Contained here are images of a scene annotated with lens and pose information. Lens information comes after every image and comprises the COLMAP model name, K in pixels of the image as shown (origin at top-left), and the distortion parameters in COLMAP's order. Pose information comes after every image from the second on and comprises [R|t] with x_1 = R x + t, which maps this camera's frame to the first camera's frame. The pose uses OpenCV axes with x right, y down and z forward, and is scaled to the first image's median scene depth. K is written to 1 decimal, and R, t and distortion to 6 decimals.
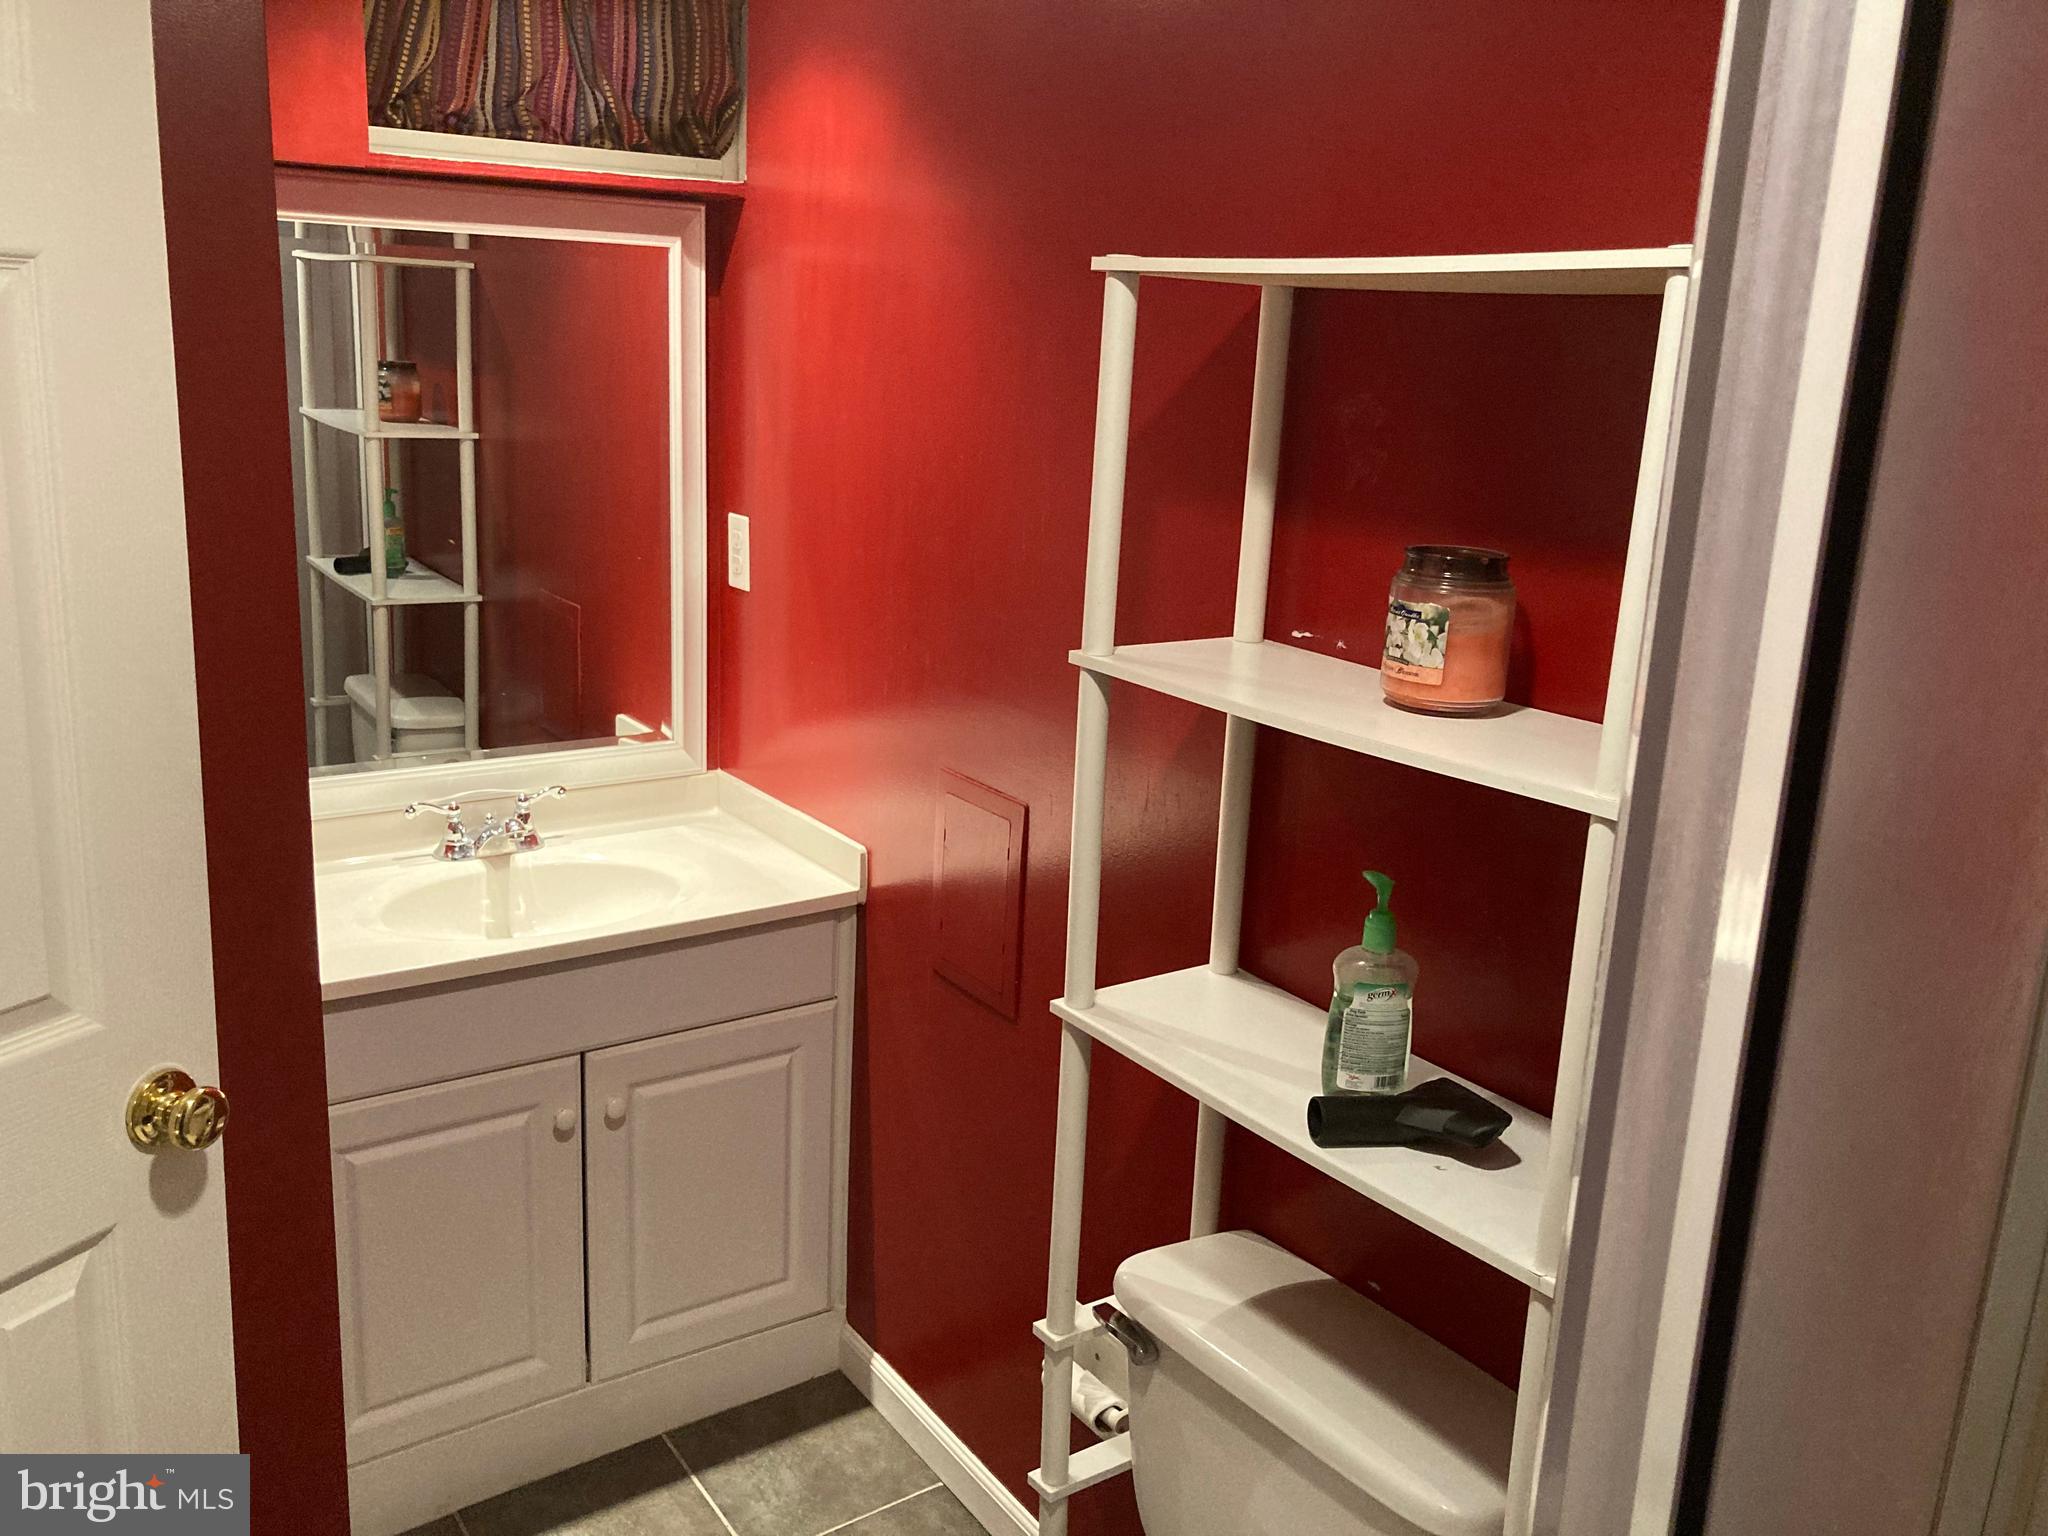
lens RADIAL K [[1662.6, 0, 1022.4], [0, 1662.6, 742.6], [0, 0, 1]] dist [0.000241, -0.103354]
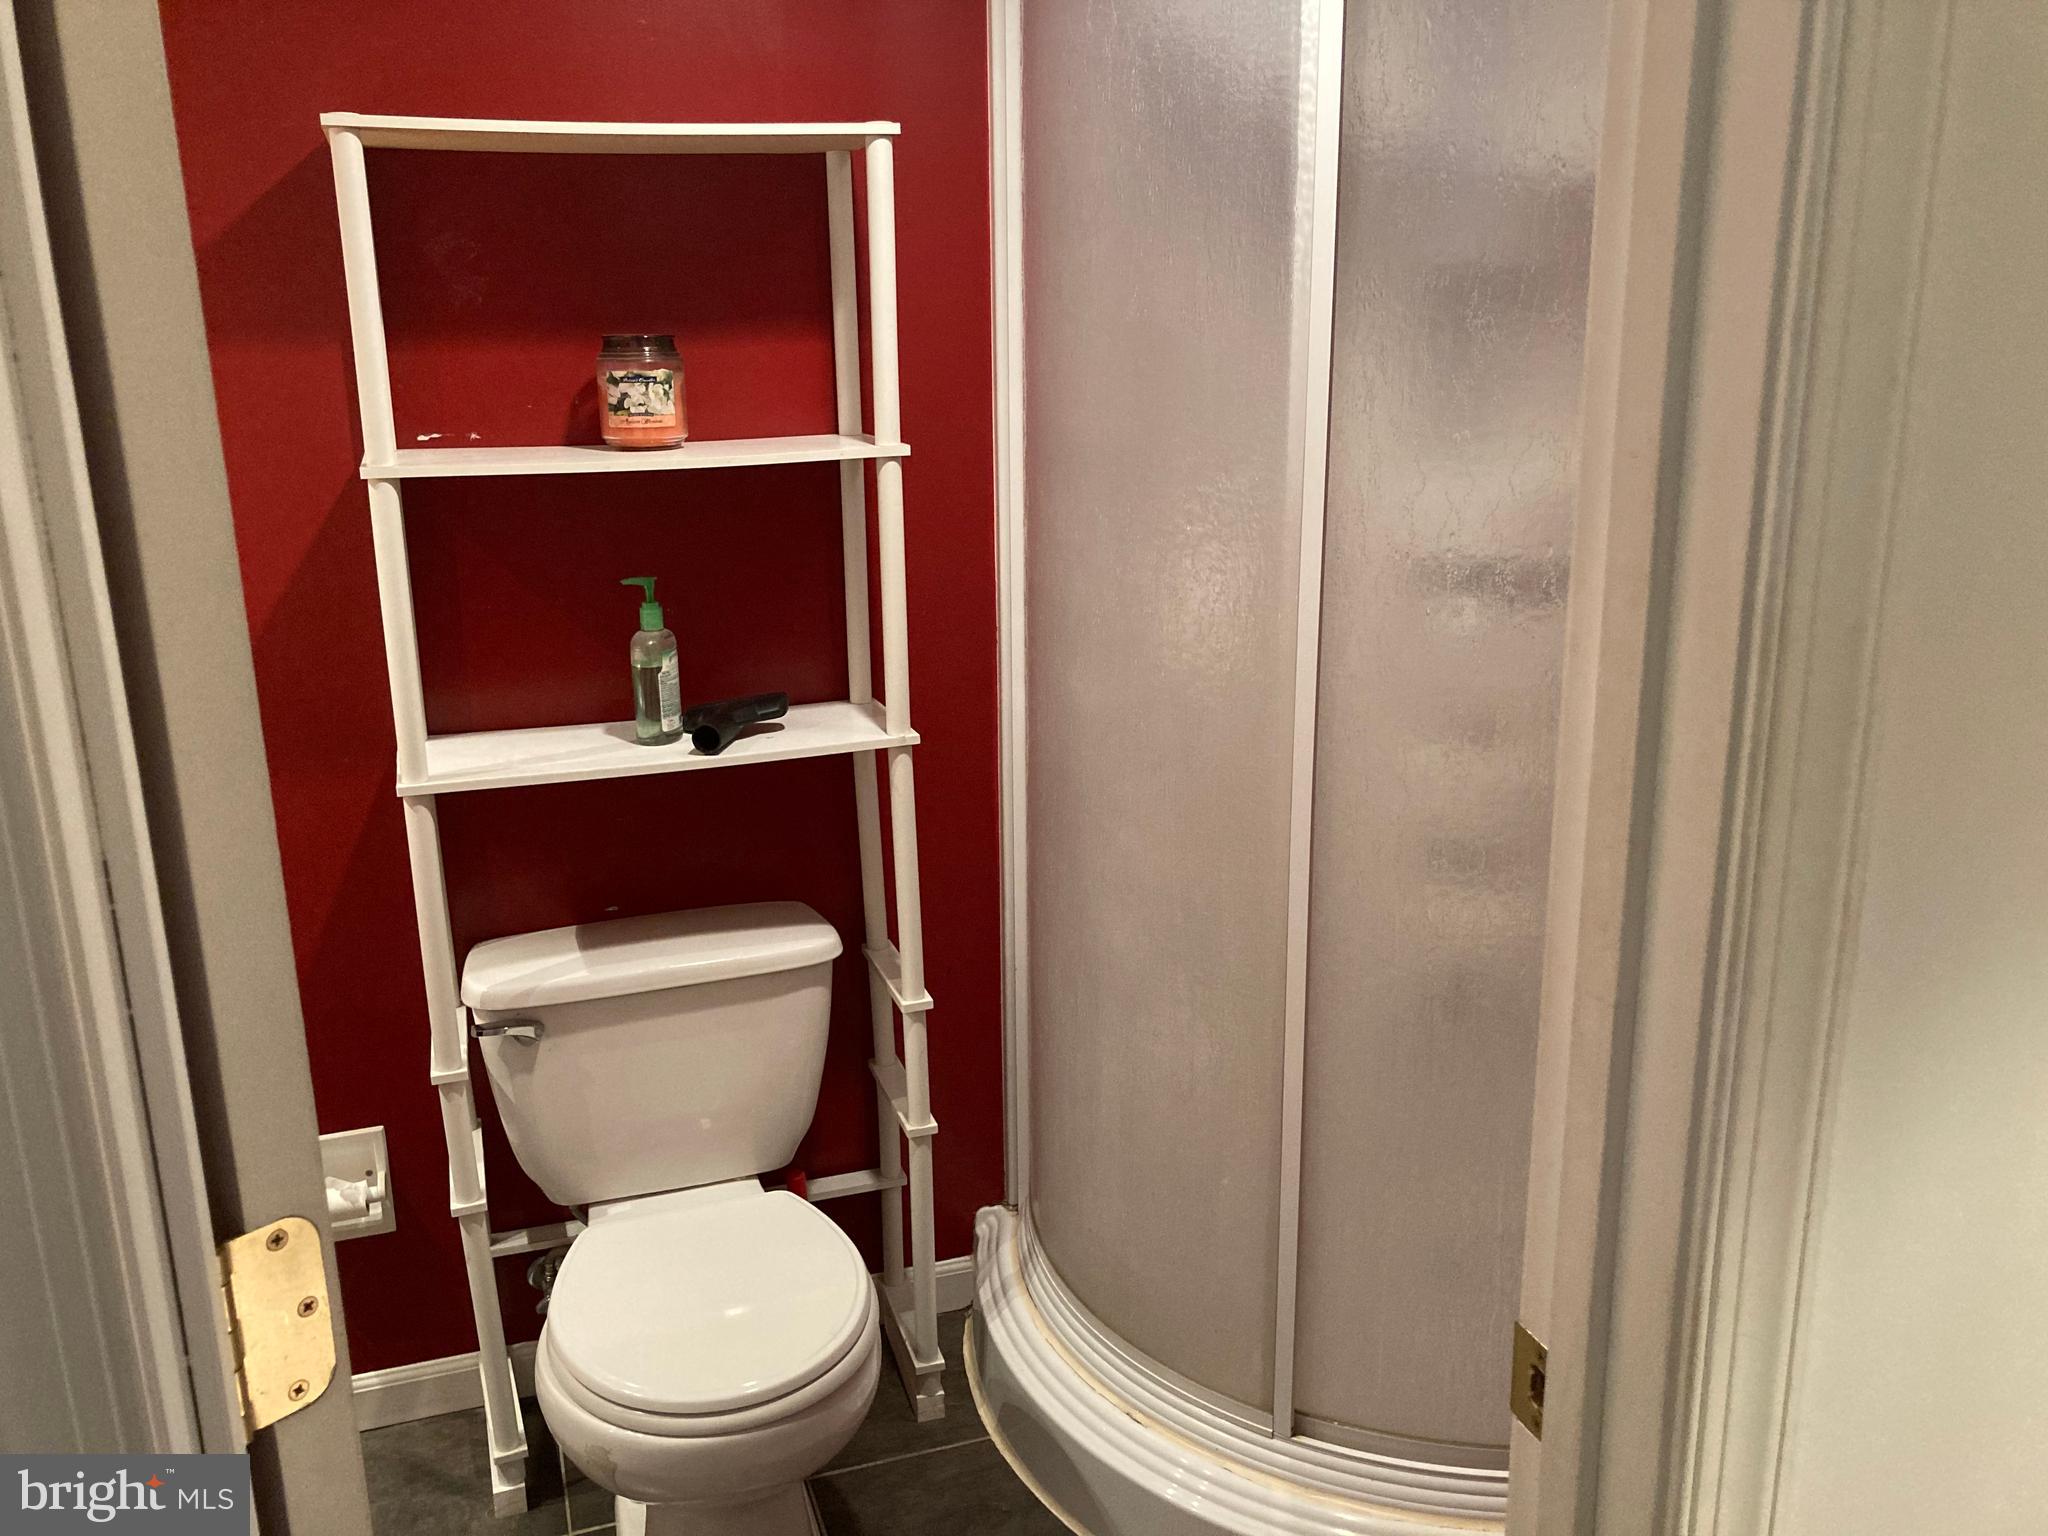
lens RADIAL K [[1662.6, 0, 1022.4], [0, 1662.6, 742.6], [0, 0, 1]] dist [0.000241, -0.103354]
pose [[0.300704, -0.291136, 0.908194, -1.041311], [0.241925, 0.944406, 0.222643, -0.022550], [-0.922523, 0.152765, 0.354420, 0.244972]]
